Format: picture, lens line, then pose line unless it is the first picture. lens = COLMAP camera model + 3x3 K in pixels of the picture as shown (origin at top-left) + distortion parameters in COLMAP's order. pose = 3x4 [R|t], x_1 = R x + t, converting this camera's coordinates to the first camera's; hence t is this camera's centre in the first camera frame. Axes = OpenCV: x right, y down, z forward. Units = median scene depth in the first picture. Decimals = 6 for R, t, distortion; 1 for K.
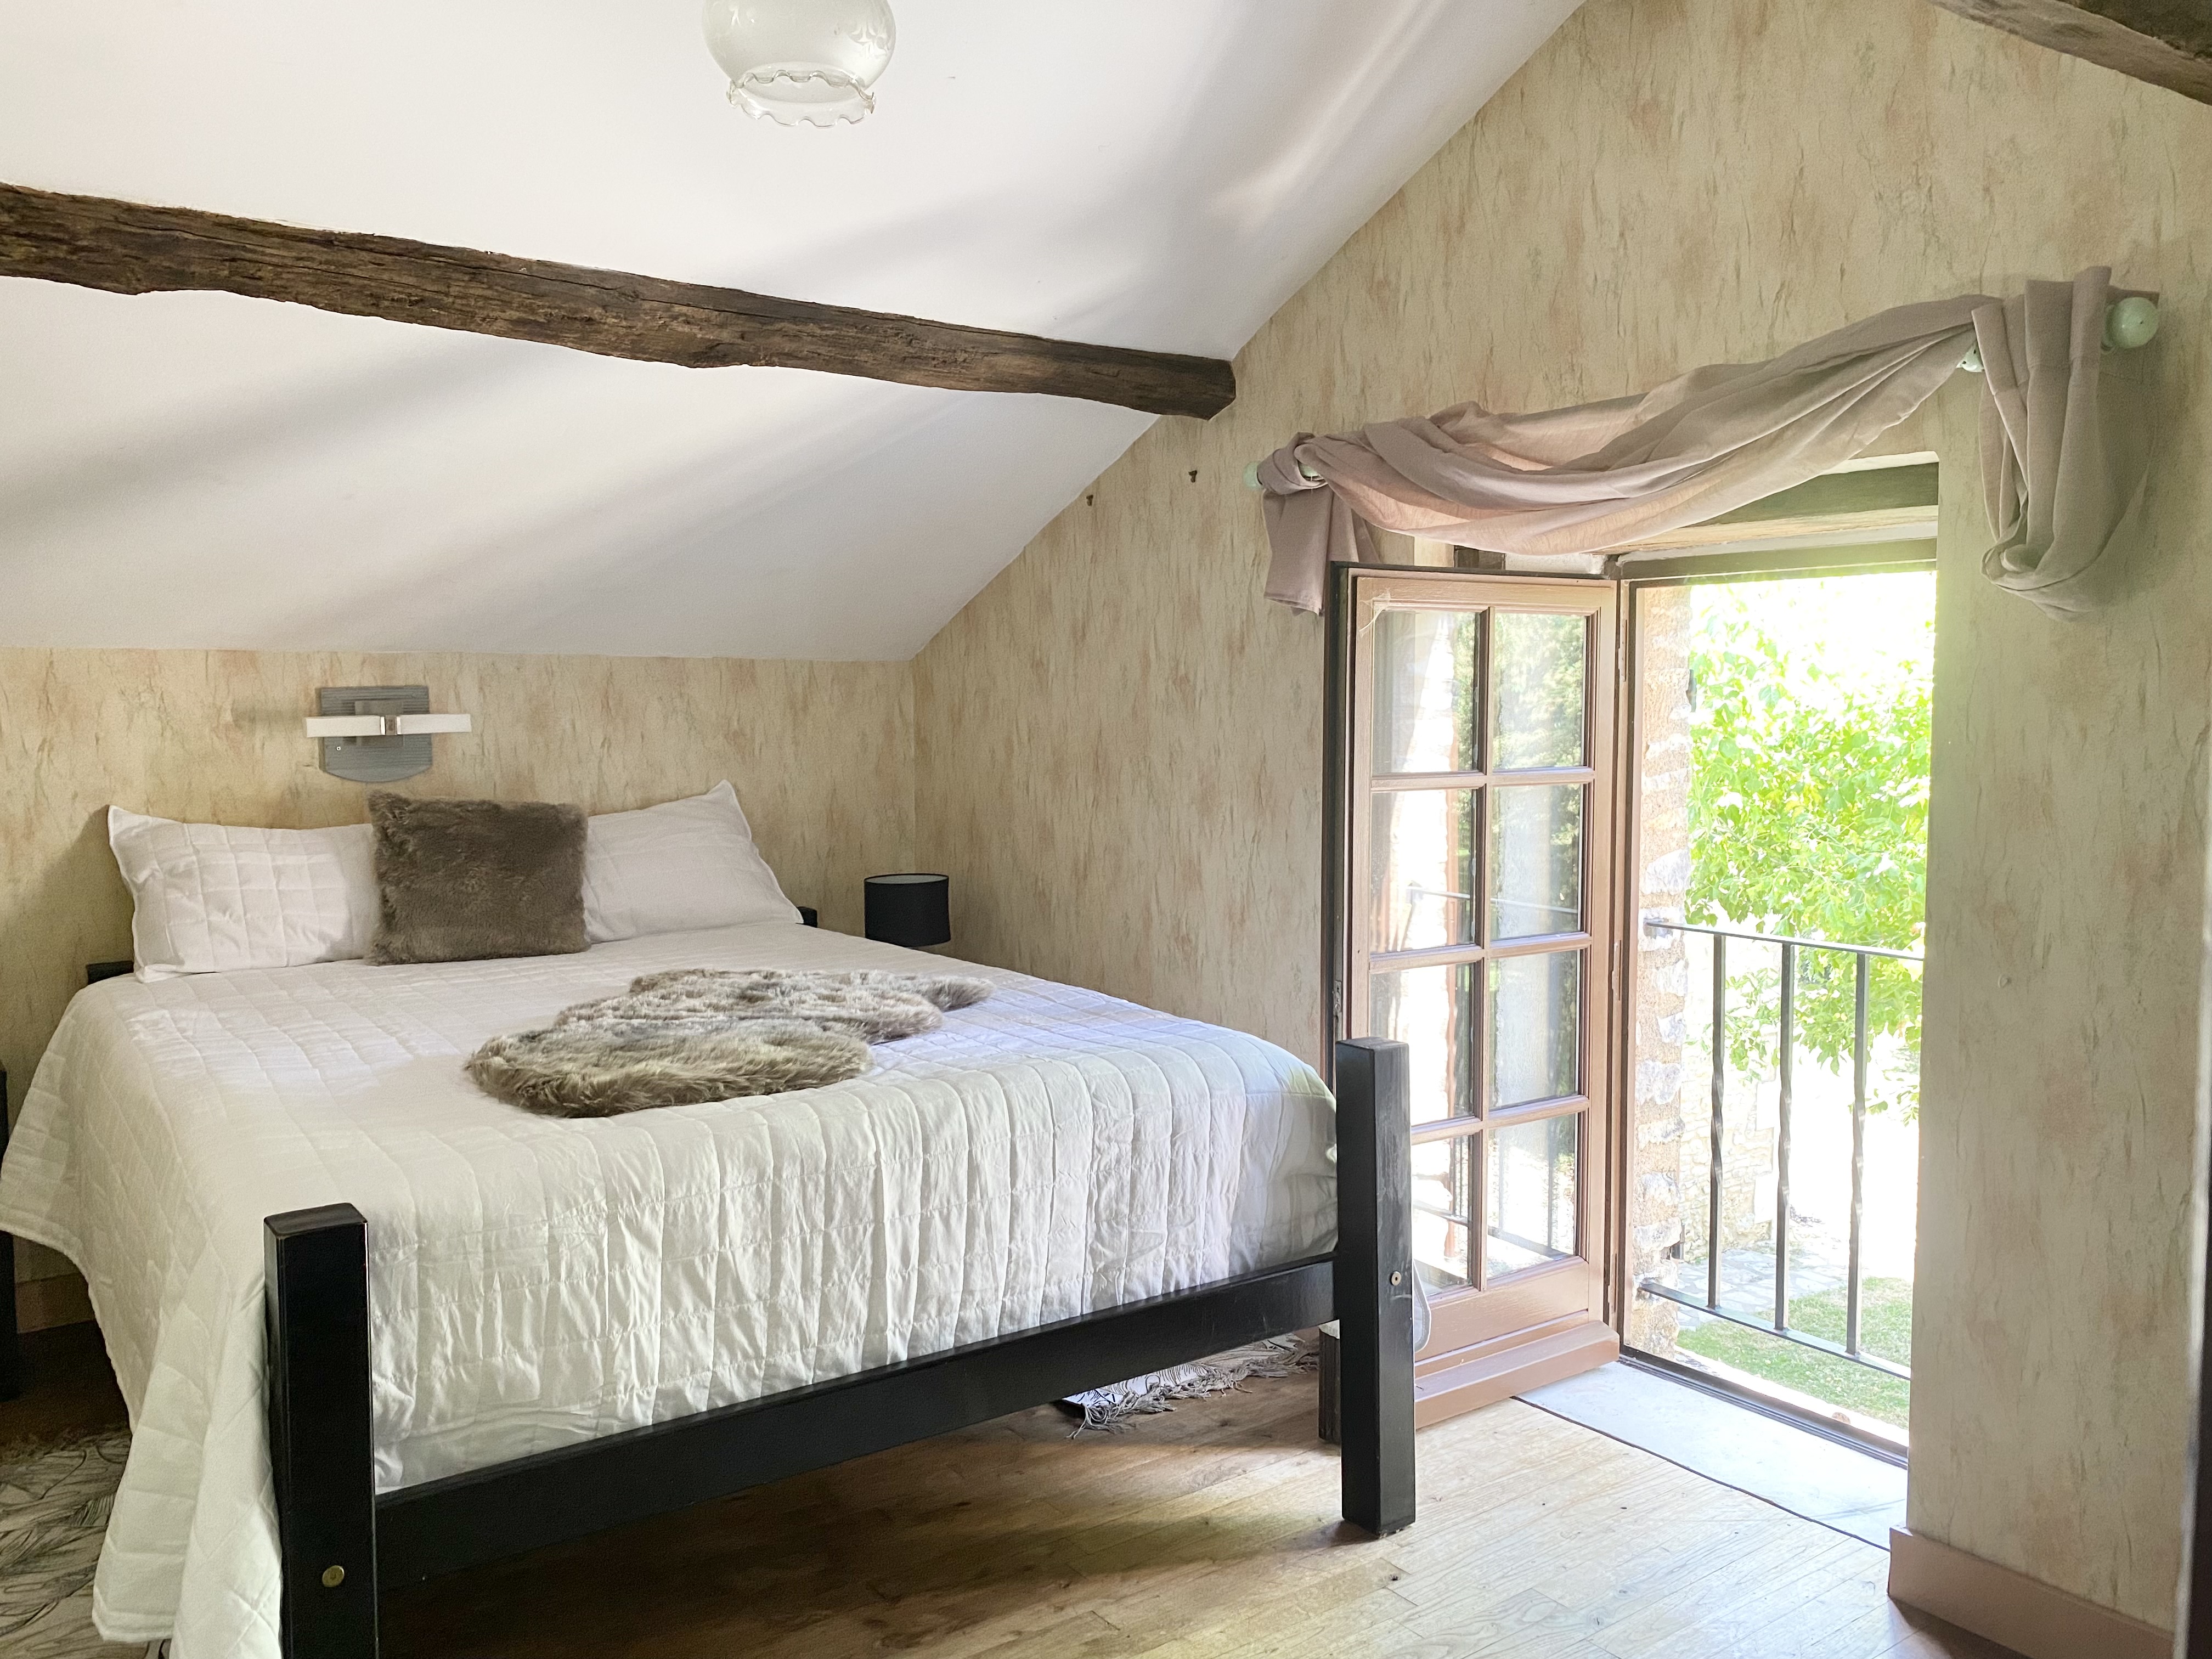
lens RADIAL K [[1691.8, 0, 1094.8], [0, 1691.8, 849.9], [0, 0, 1]] dist [0.030611, -0.022163]
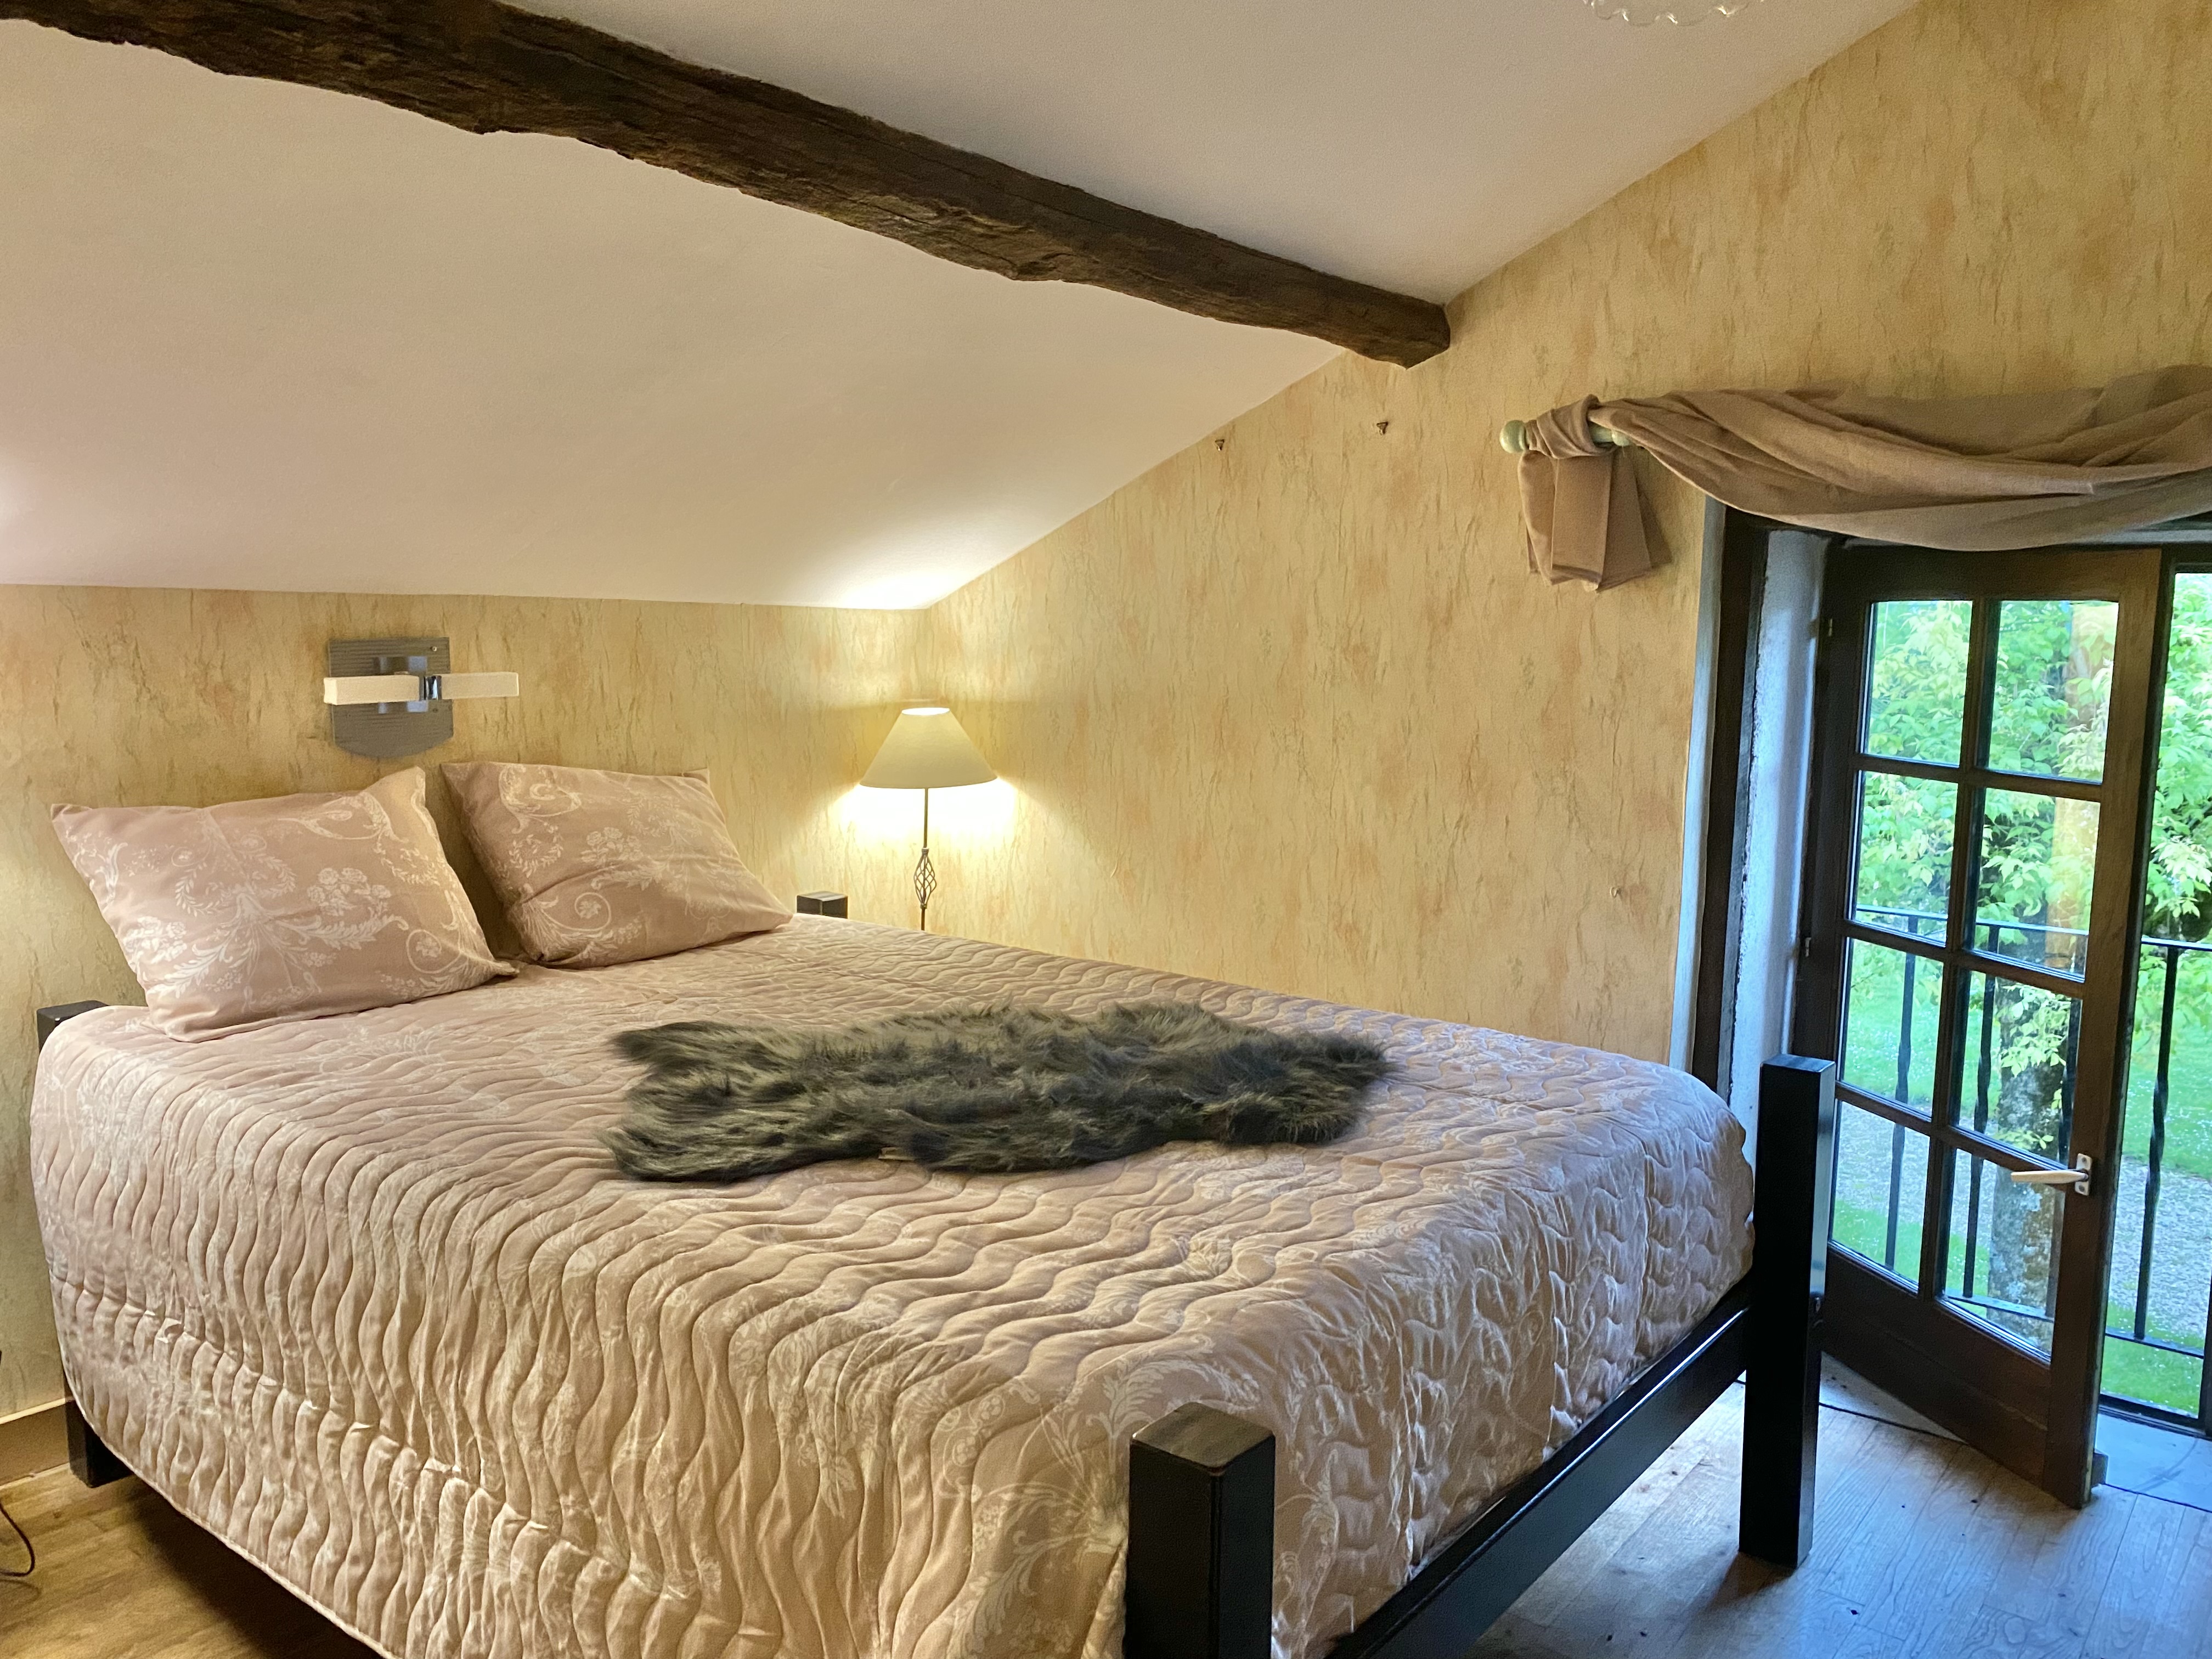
lens RADIAL K [[1691.8, 0, 1108.6], [0, 1691.8, 820.5], [0, 0, 1]] dist [0.030611, -0.022163]
pose [[0.960240, -0.009893, 0.279002, -0.412291], [0.000823, 0.999468, 0.032609, -0.045910], [-0.279176, -0.031083, 0.959737, 0.179785]]
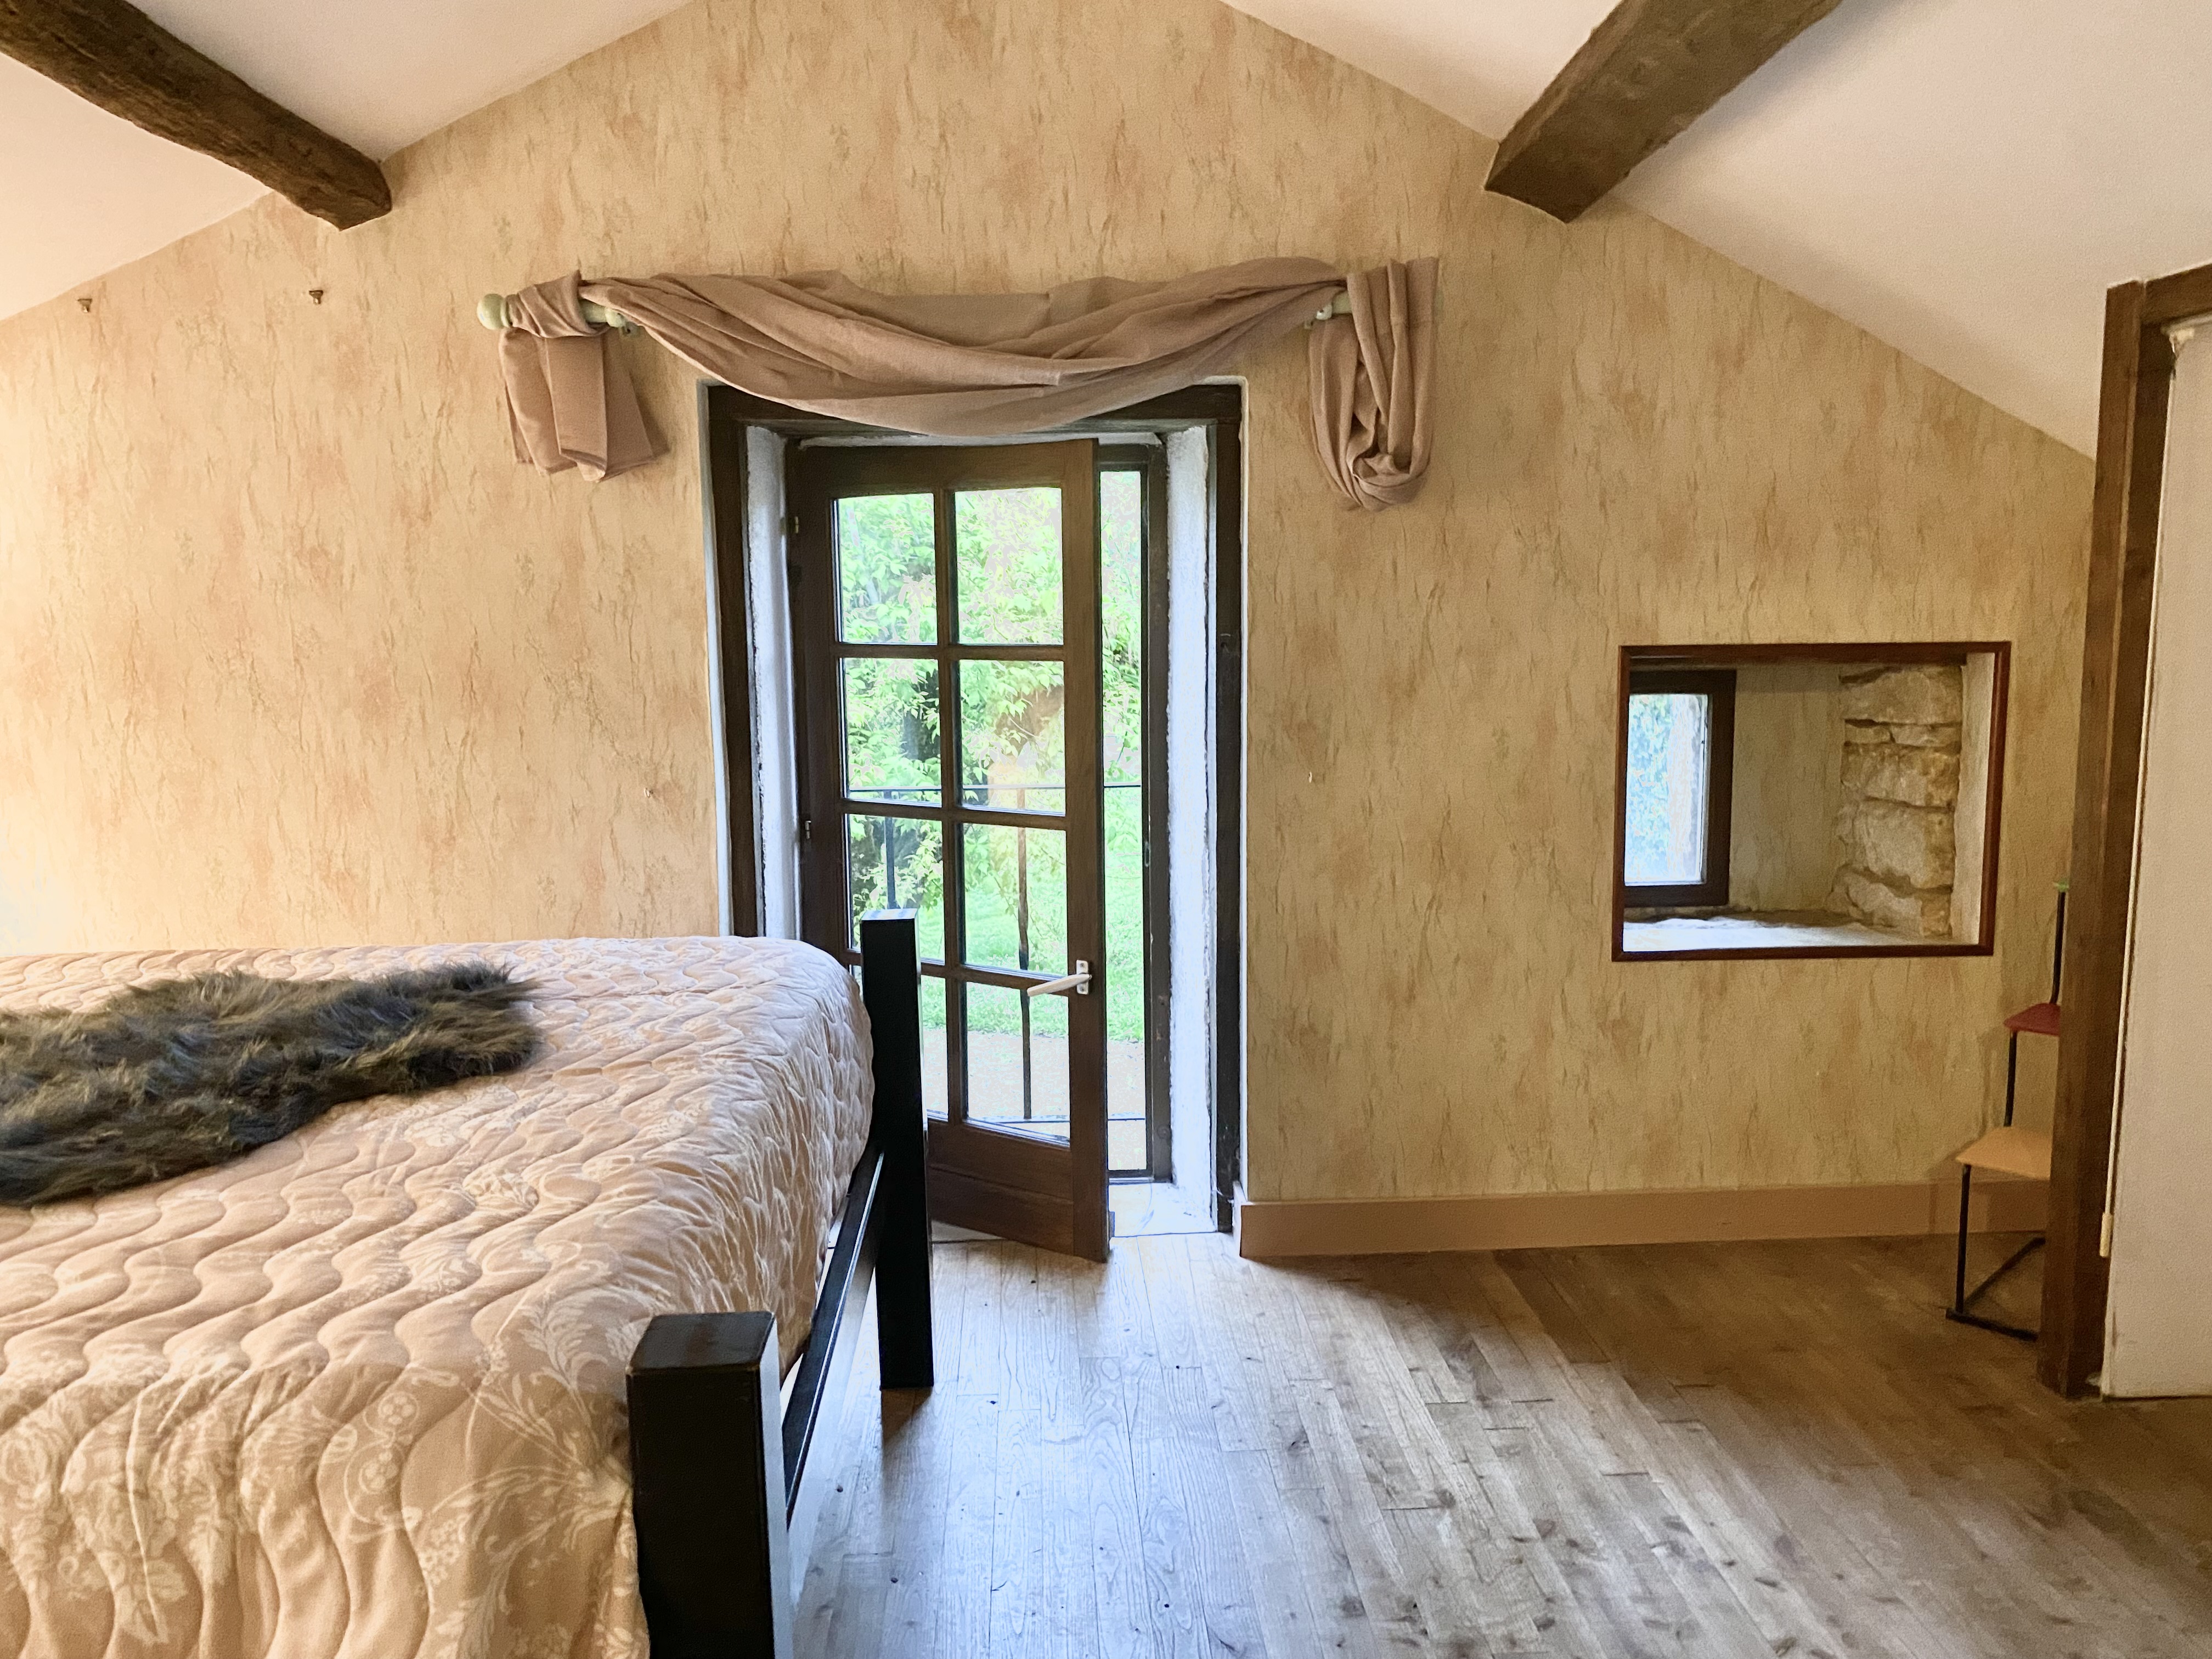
lens RADIAL K [[1691.8, 0, 1128.2], [0, 1691.8, 799.5], [0, 0, 1]] dist [0.030611, -0.022163]
pose [[0.554344, -0.111312, 0.824810, -0.503649], [0.086419, 0.993358, 0.075977, -0.015647], [-0.827789, 0.029162, 0.560281, 0.284941]]
